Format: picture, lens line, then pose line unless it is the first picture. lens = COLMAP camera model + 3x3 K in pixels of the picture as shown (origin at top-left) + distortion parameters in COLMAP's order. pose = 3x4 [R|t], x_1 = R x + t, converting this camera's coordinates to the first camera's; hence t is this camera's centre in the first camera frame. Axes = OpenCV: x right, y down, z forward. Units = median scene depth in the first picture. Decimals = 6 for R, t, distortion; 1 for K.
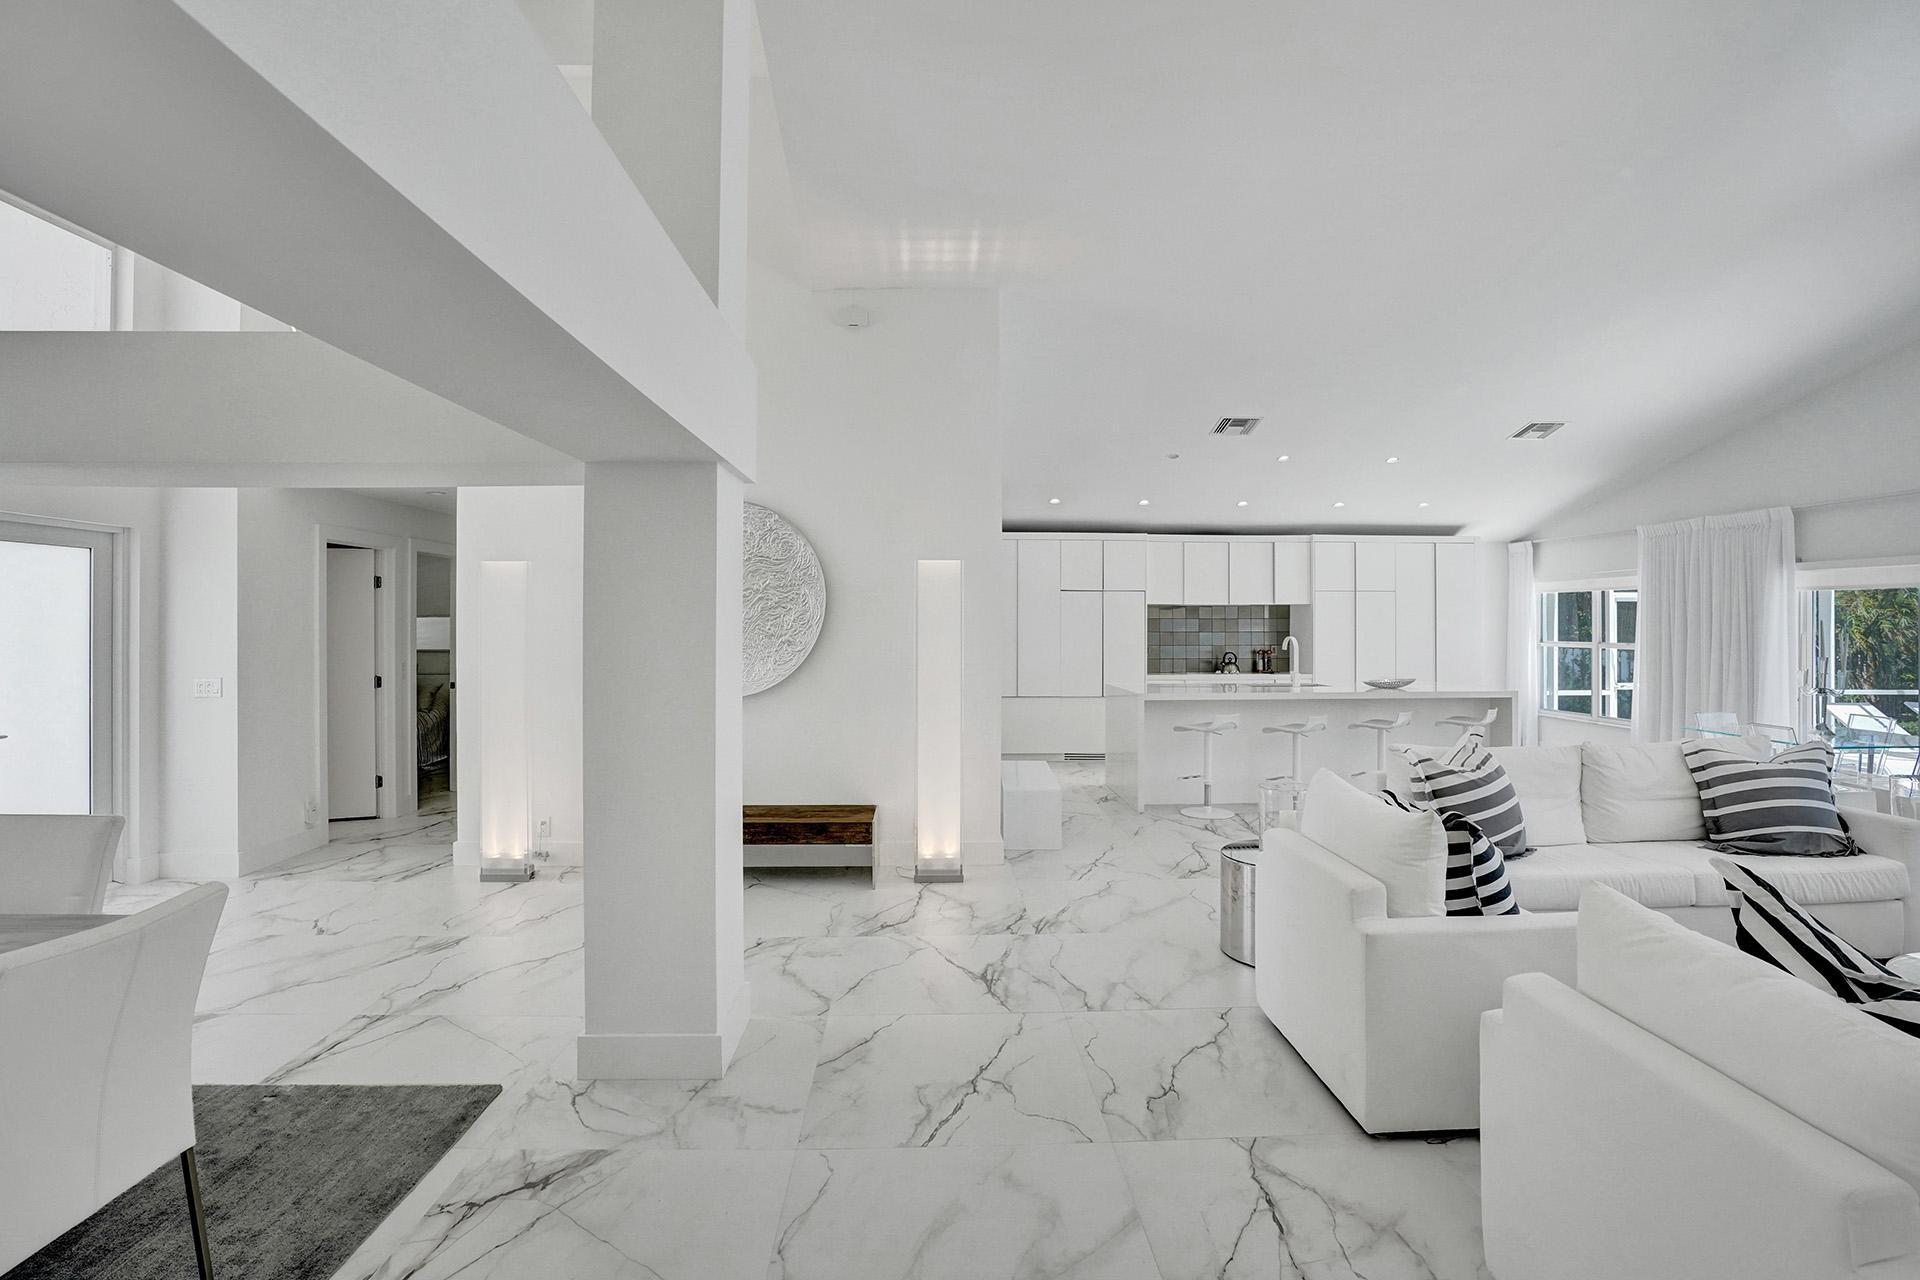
lens RADIAL K [[931.1, 0, 955.2], [0, 931.1, 625.3], [0, 0, 1]] dist [-0.052120, 0.018560]
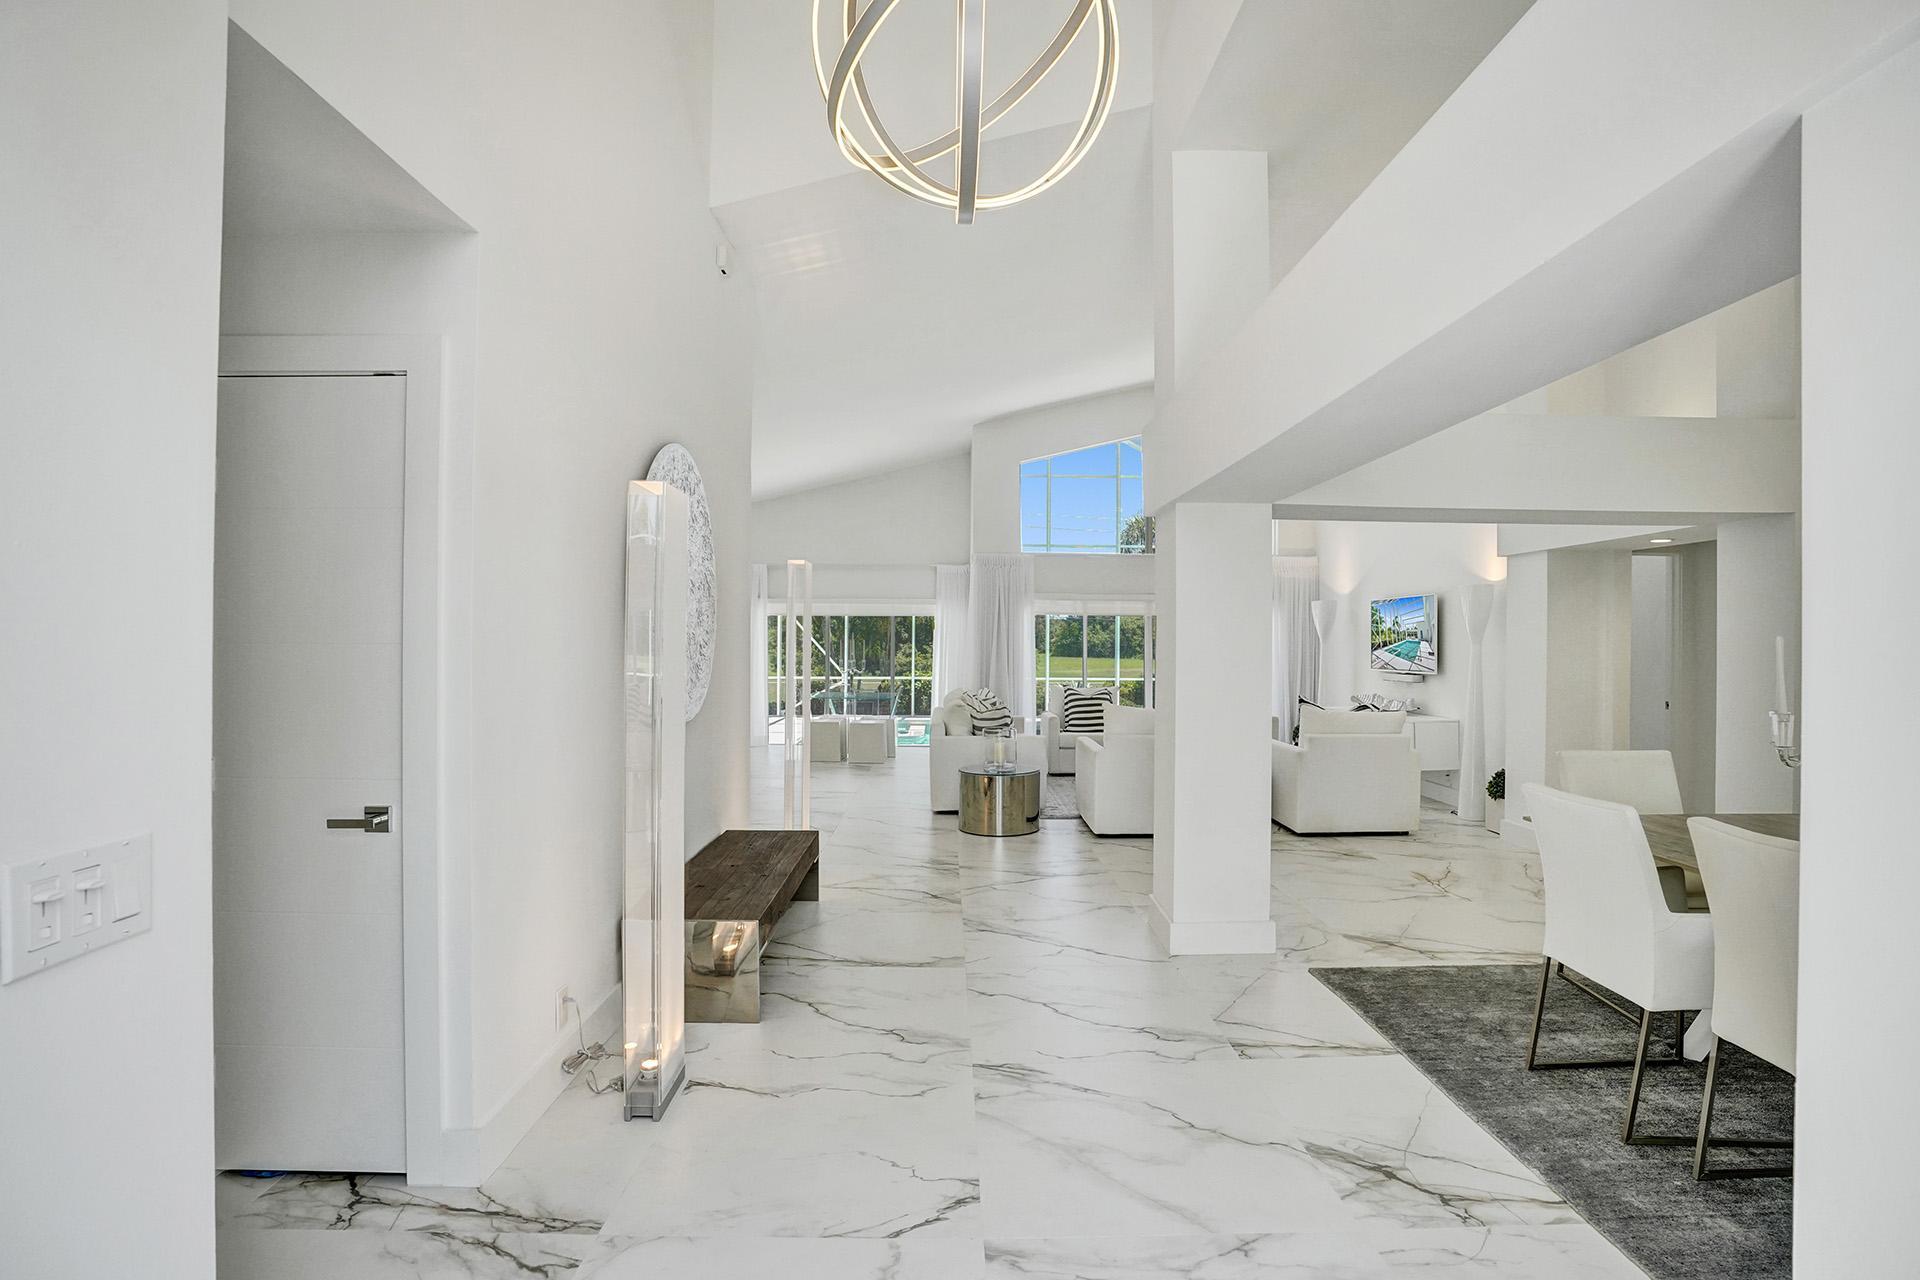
lens RADIAL K [[931.1, 0, 963.7], [0, 931.1, 621.0], [0, 0, 1]] dist [-0.052120, 0.018560]
pose [[-0.001674, 0.024101, 0.999708, -1.060718], [0.007587, 0.999681, -0.024088, 0.023672], [-0.999970, 0.007544, -0.001857, 0.870991]]
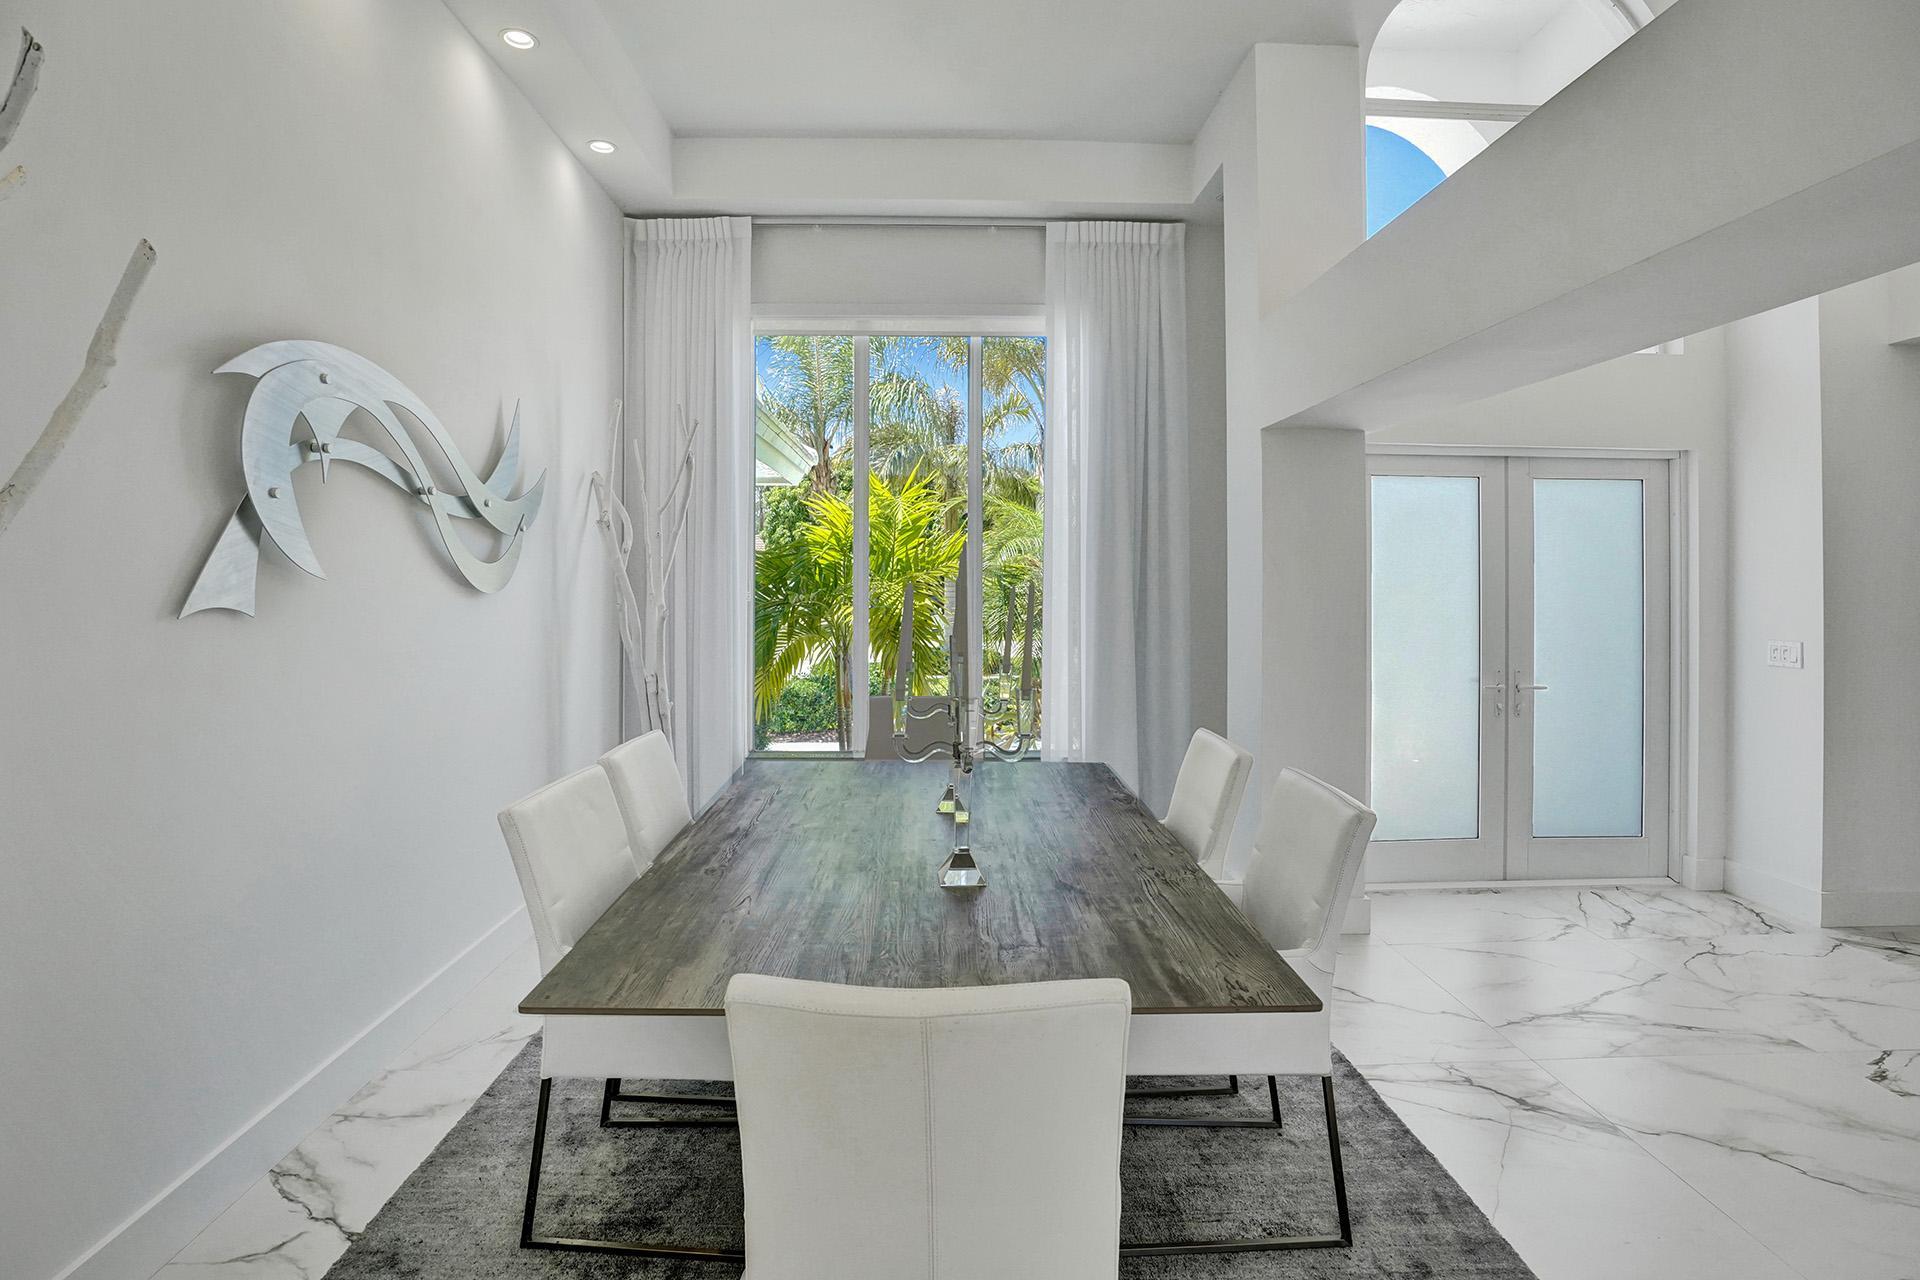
lens RADIAL K [[931.1, 0, 952.8], [0, 931.1, 582.7], [0, 0, 1]] dist [-0.052120, 0.018560]
pose [[0.005432, 0.003780, -0.999978, -0.101385], [-0.014049, 0.999894, 0.003704, 0.017604], [0.999887, 0.014029, 0.005485, 0.336248]]
